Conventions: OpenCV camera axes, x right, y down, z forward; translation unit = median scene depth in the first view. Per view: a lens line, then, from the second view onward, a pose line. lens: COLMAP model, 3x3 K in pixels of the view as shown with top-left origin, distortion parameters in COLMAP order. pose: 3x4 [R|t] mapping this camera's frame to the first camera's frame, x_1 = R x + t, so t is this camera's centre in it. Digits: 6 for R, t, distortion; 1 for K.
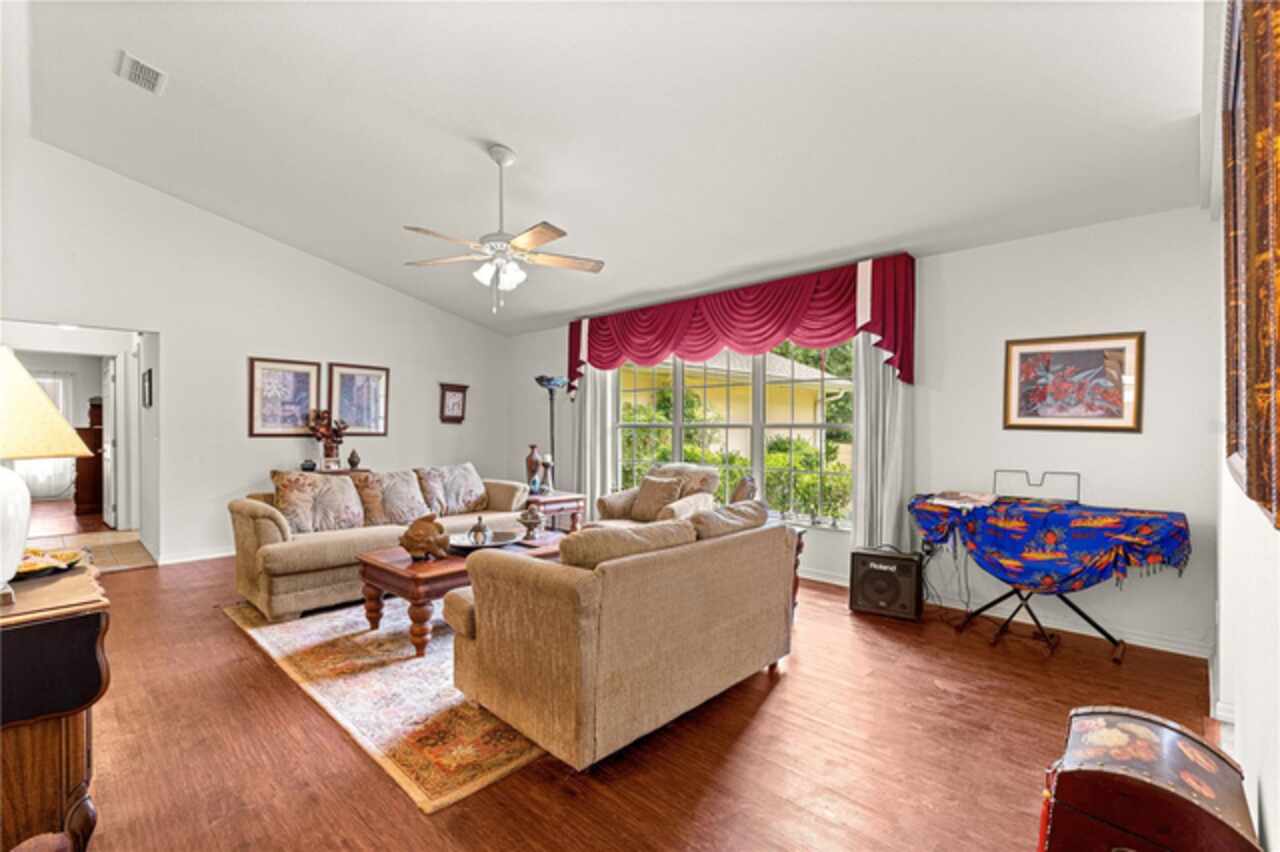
lens RADIAL K [[572.2, 0, 641.2], [0, 572.2, 431.7], [0, 0, 1]] dist [0.006875, -0.001374]
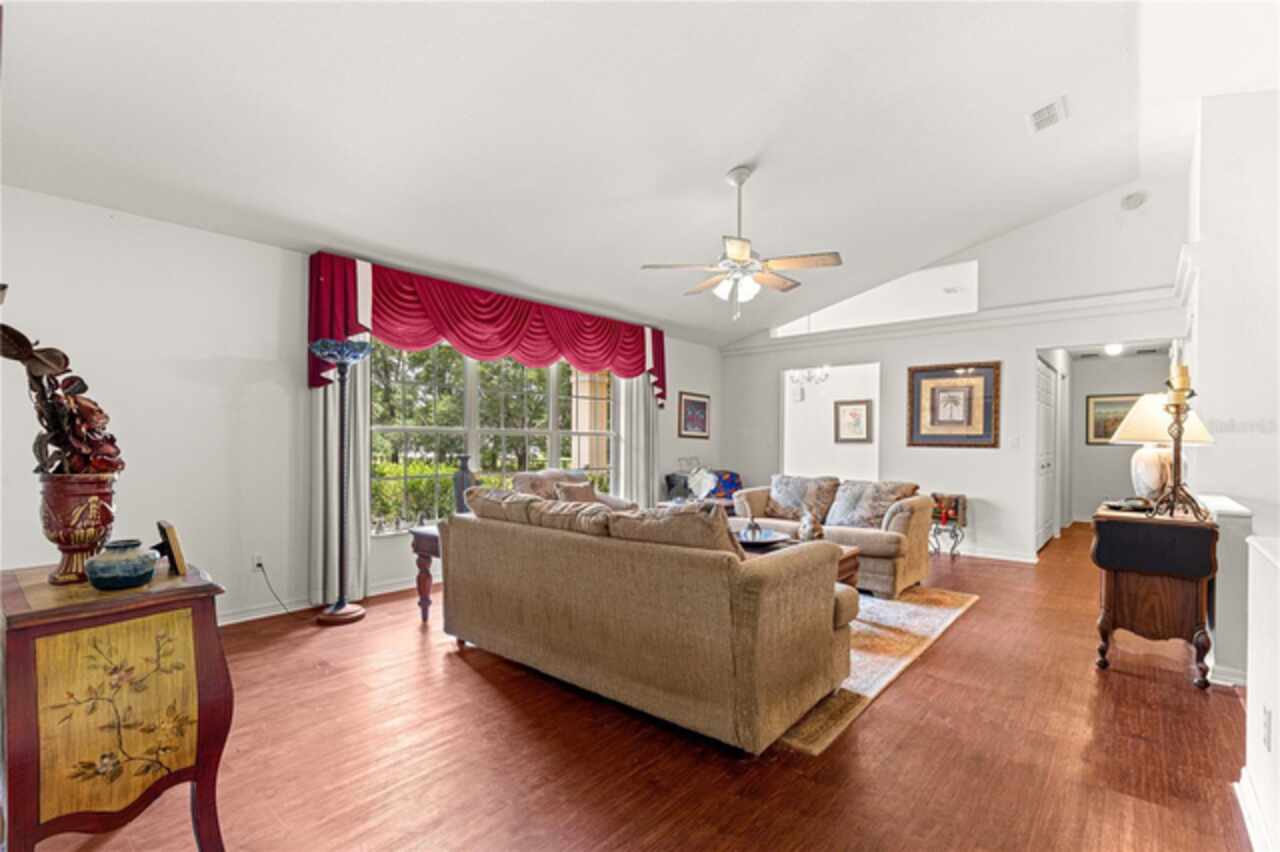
lens RADIAL K [[572.2, 0, 653.0], [0, 572.2, 447.7], [0, 0, 1]] dist [0.006875, -0.001374]
pose [[-0.067153, -0.009223, 0.997700, -0.870759], [0.005070, 0.999941, 0.009585, 0.008159], [-0.997730, 0.005702, -0.067102, 0.825623]]
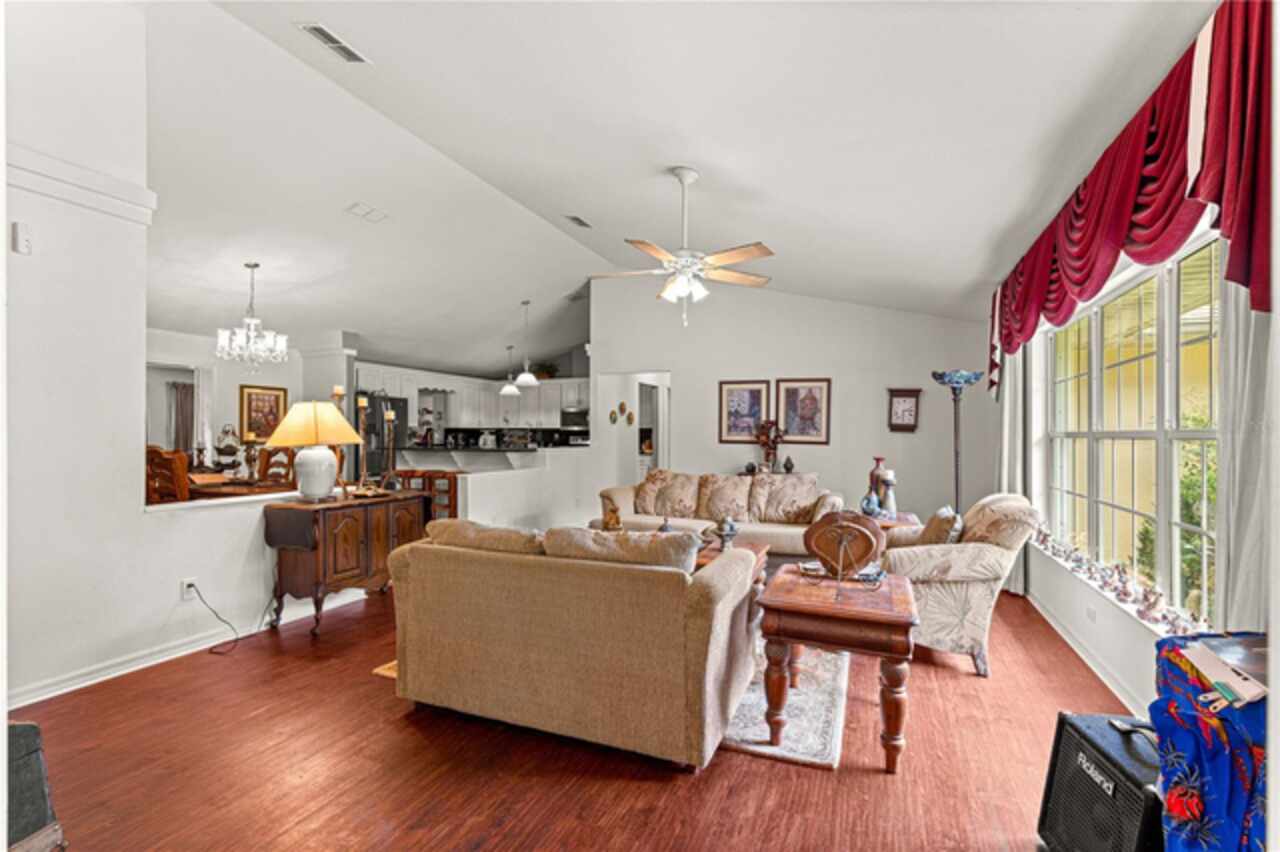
lens RADIAL K [[572.2, 0, 640.9], [0, 572.2, 437.3], [0, 0, 1]] dist [0.006875, -0.001374]
pose [[0.367034, 0.006461, -0.930185, 0.467262], [-0.012689, 0.999918, 0.001939, -0.003714], [0.930121, 0.011091, 0.367085, 0.365747]]
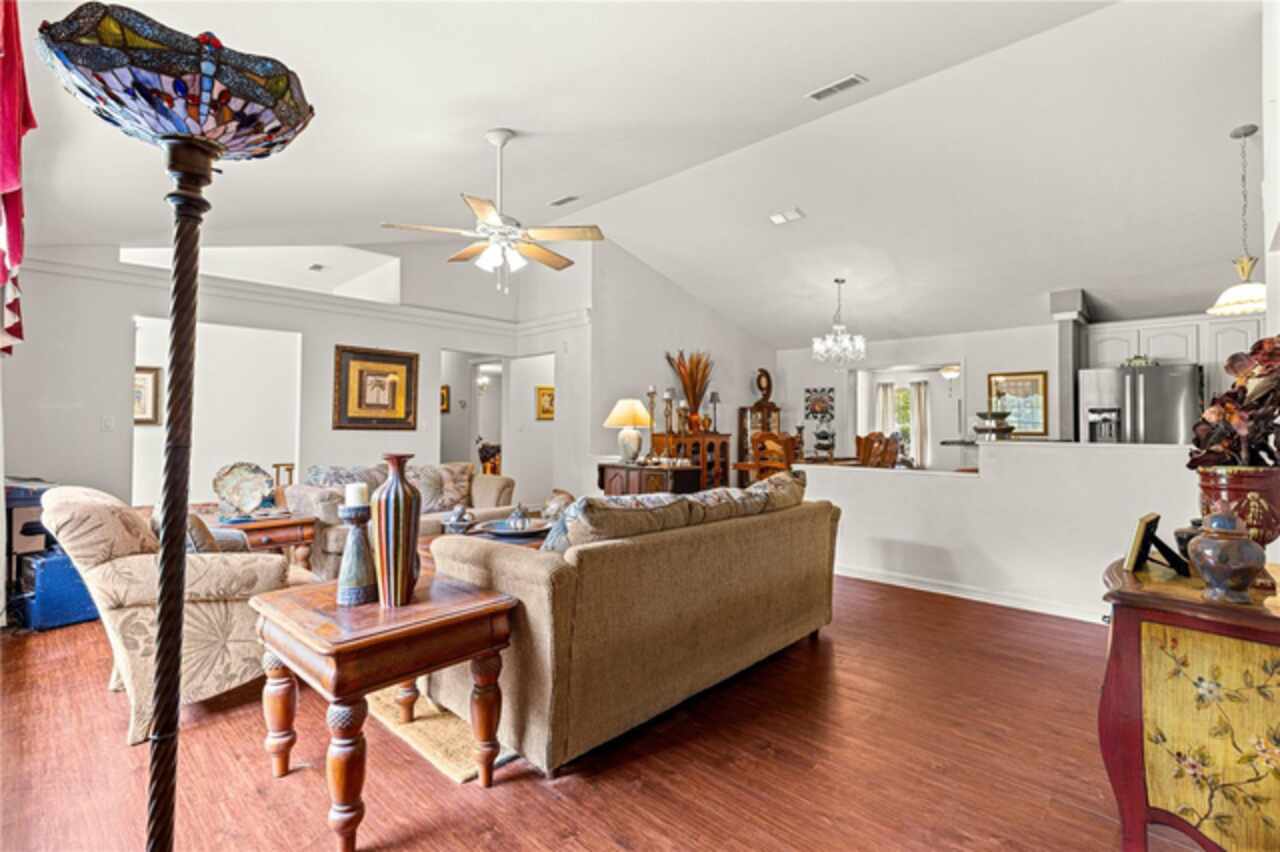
lens RADIAL K [[572.2, 0, 643.4], [0, 572.2, 419.5], [0, 0, 1]] dist [0.006875, -0.001374]
pose [[-0.999987, -0.004968, -0.000602, -0.332573], [-0.004967, 0.999985, -0.002236, 0.000274], [0.000613, -0.002233, -0.999997, 1.319940]]
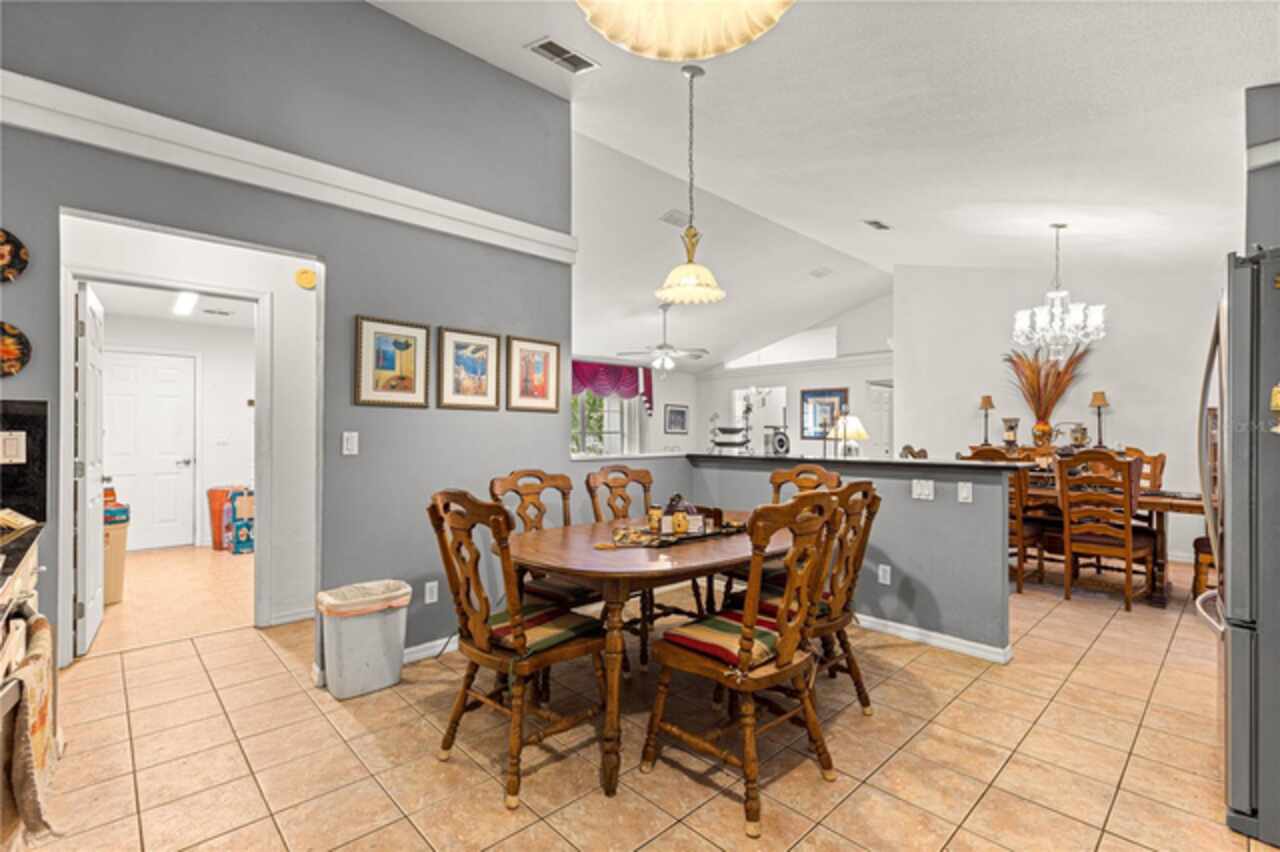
lens RADIAL K [[572.2, 0, 643.6], [0, 572.2, 432.0], [0, 0, 1]] dist [0.006875, -0.001374]
pose [[0.050519, 0.002564, 0.998720, -1.610412], [0.009314, 0.999952, -0.003039, -0.003816], [-0.998680, 0.009455, 0.050492, 0.652030]]
